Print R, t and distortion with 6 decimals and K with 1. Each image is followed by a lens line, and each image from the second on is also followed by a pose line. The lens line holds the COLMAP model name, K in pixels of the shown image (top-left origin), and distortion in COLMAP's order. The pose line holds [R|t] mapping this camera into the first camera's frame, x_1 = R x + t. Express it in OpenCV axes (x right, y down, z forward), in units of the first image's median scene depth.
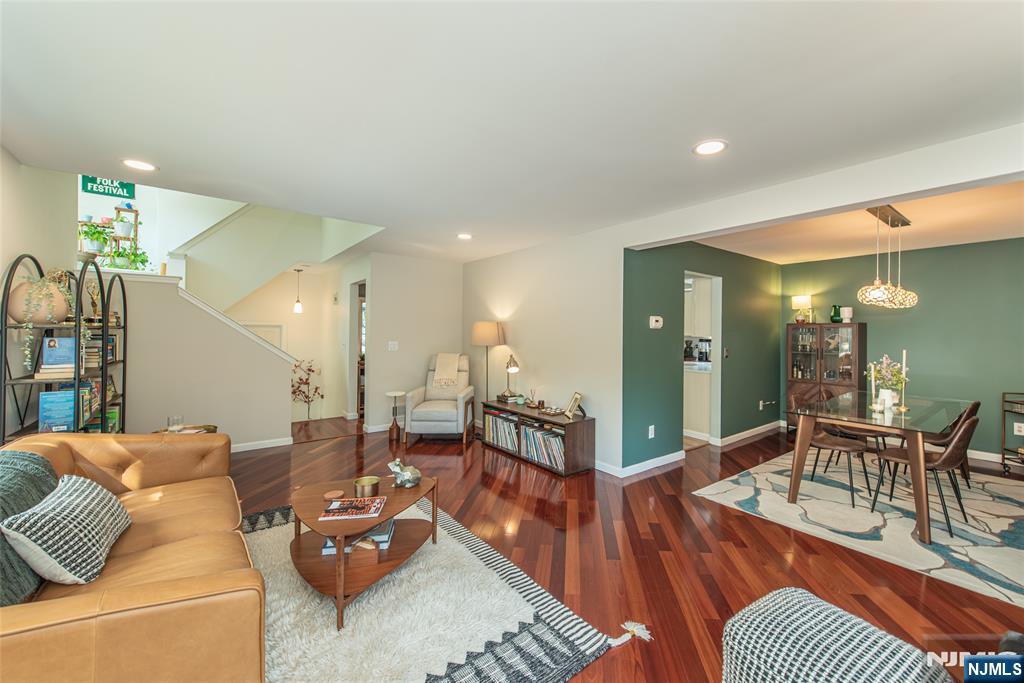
lens RADIAL K [[417.3, 0, 512.9], [0, 417.3, 333.4], [0, 0, 1]] dist [0.000557, 0.000033]
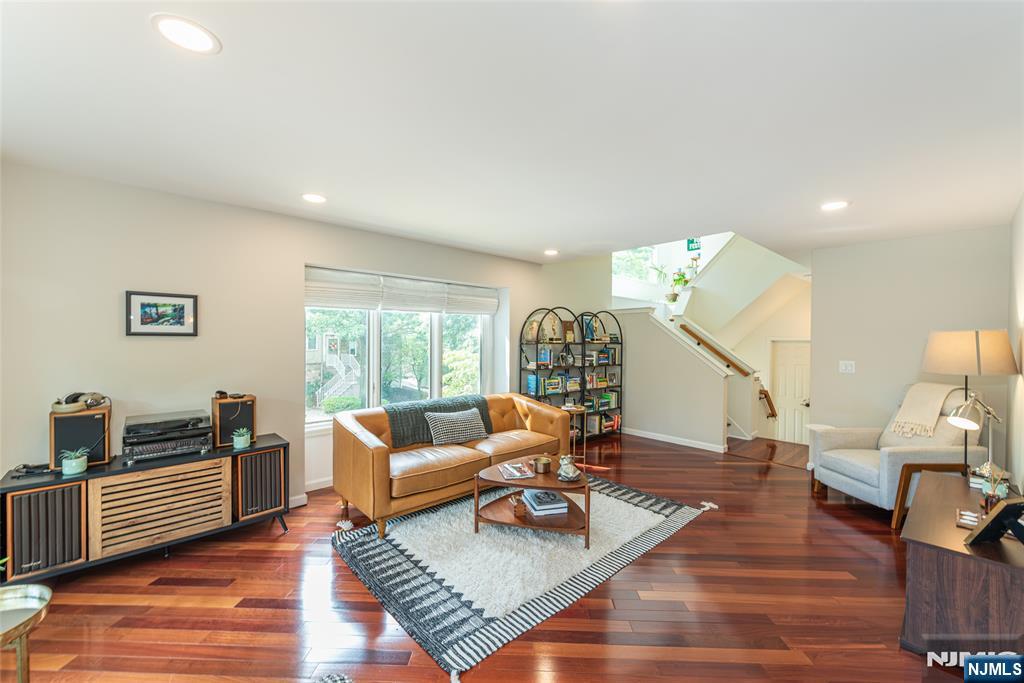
lens RADIAL K [[390.5, 0, 515.9], [0, 390.5, 345.6], [0, 0, 1]] dist [-0.000008, -0.000017]
pose [[0.098148, 0.002778, -0.995168, 0.501464], [-0.010124, 0.999947, 0.001793, -0.004563], [0.995120, 0.009900, 0.098171, 0.463767]]
